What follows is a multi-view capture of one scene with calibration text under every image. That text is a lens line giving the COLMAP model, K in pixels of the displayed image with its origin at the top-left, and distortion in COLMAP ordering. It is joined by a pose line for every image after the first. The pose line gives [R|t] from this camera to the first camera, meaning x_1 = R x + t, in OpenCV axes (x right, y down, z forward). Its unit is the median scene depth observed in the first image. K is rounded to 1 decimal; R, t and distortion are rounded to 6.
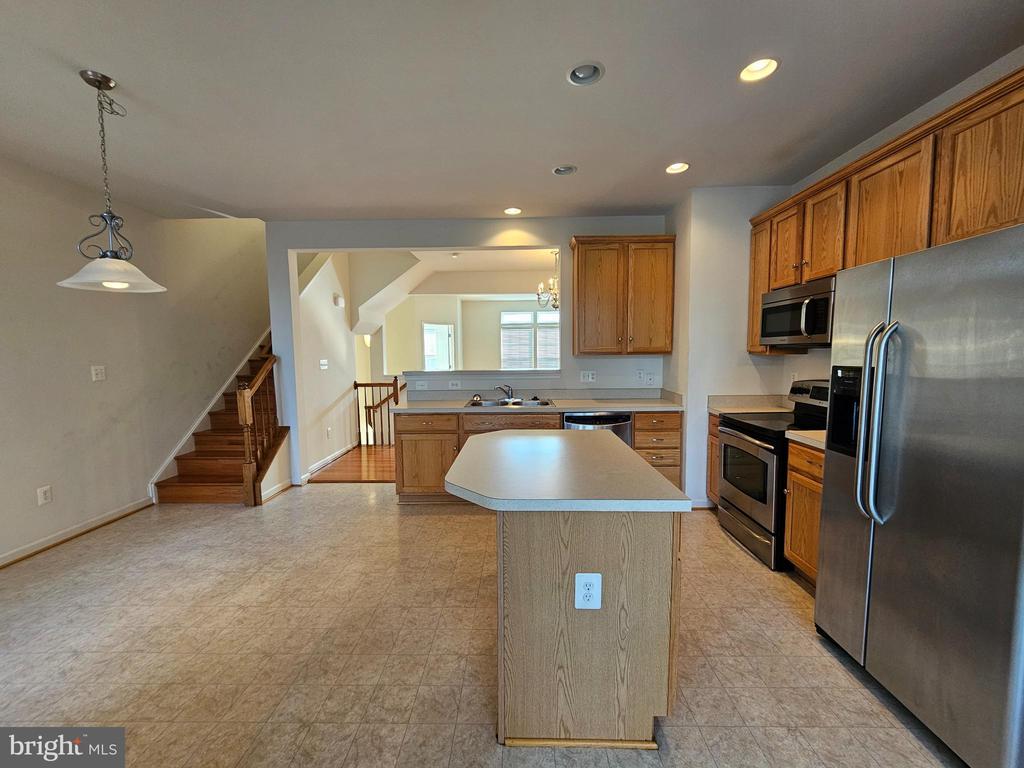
lens RADIAL K [[420.4, 0, 508.5], [0, 420.4, 386.5], [0, 0, 1]] dist [0.006606, 0.000052]
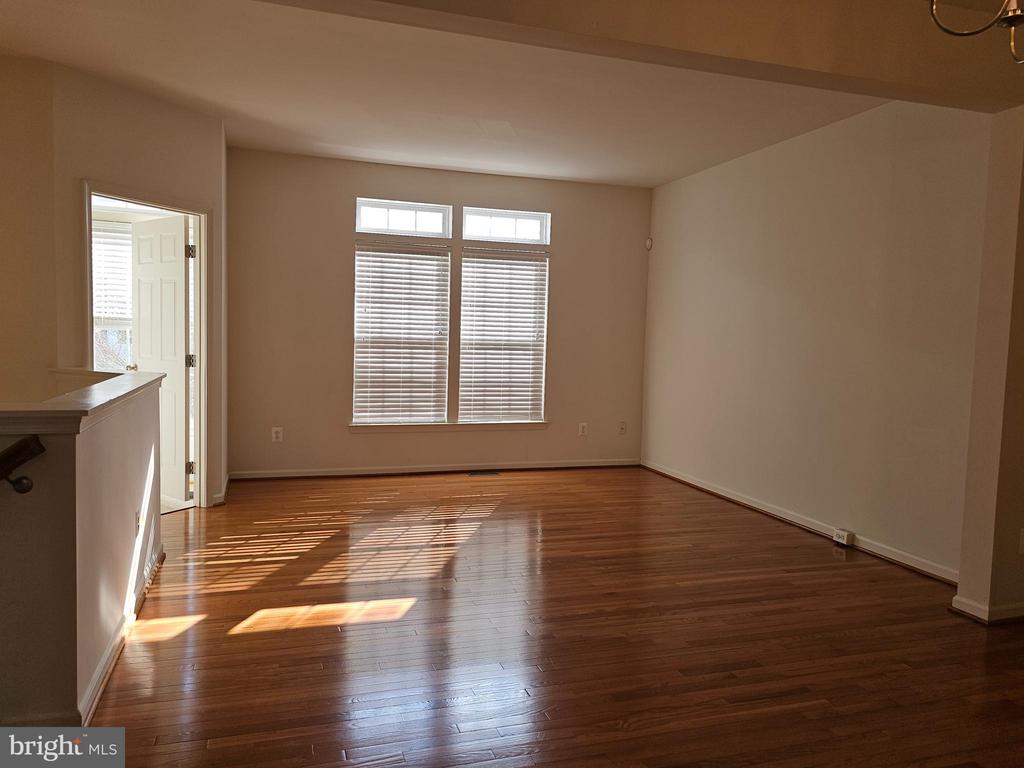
lens RADIAL K [[740.7, 0, 510.1], [0, 740.7, 378.2], [0, 0, 1]] dist [0.082627, -0.094714]
pose [[0.941465, 0.017353, 0.336664, -0.336176], [-0.010472, 0.999698, -0.022244, -0.084308], [-0.336948, 0.017417, 0.941362, 1.431016]]
